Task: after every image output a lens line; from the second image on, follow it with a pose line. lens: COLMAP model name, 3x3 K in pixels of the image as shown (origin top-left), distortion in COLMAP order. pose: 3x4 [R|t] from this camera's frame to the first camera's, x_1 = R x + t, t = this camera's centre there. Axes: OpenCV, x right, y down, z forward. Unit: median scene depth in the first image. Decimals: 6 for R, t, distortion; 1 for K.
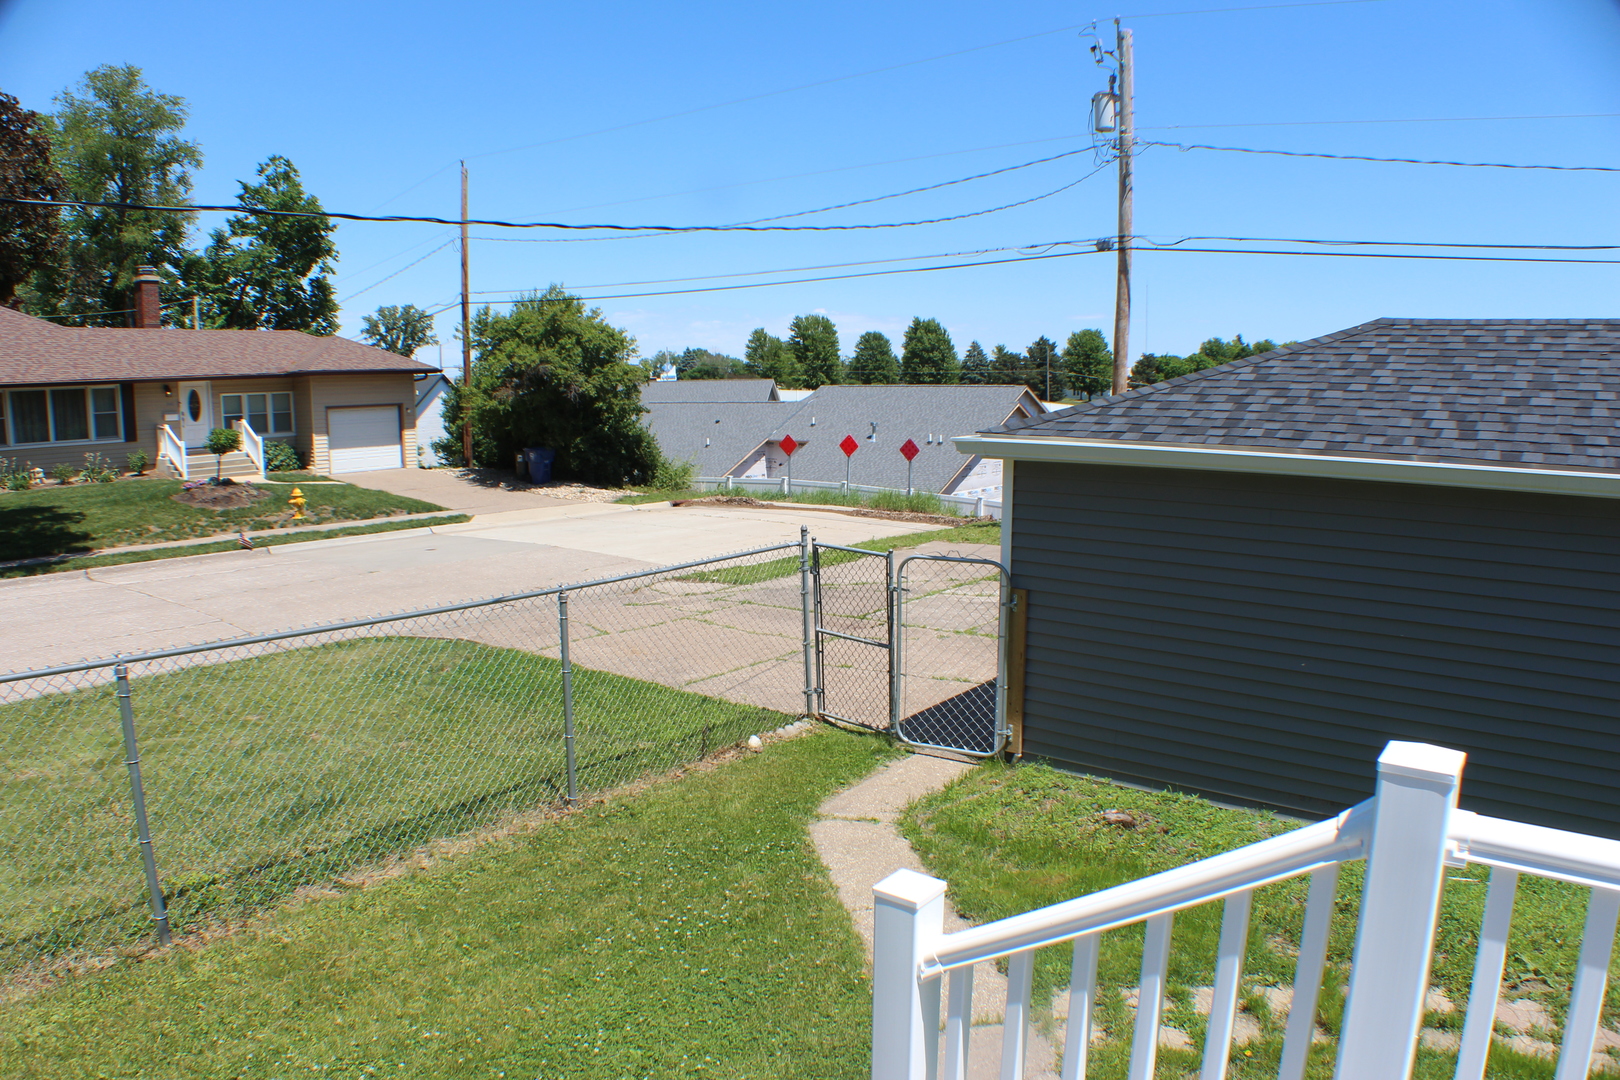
lens RADIAL K [[1053.2, 0, 816.7], [0, 1053.2, 551.8], [0, 0, 1]] dist [-0.204157, 0.070331]
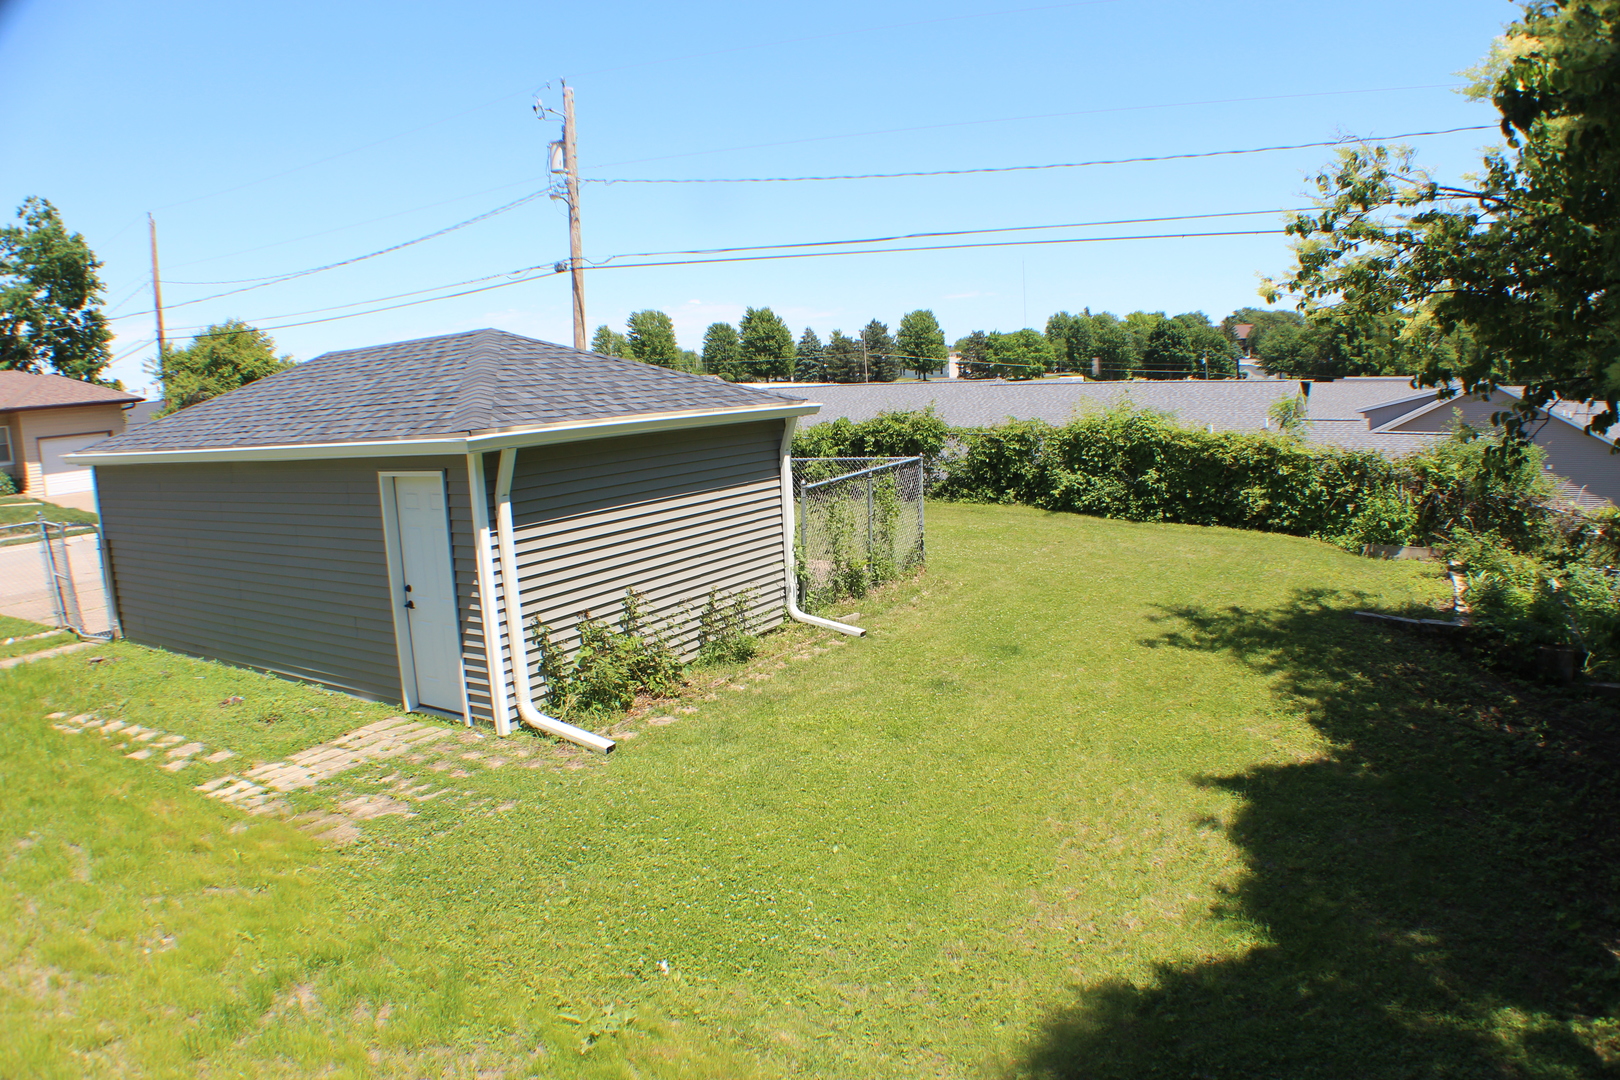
lens RADIAL K [[1053.2, 0, 809.8], [0, 1053.2, 555.3], [0, 0, 1]] dist [-0.204157, 0.070331]
pose [[0.992411, -0.062965, 0.105623, 0.262060], [0.061529, 0.997964, 0.016798, 0.024964], [-0.106465, -0.010172, 0.994264, -0.156575]]
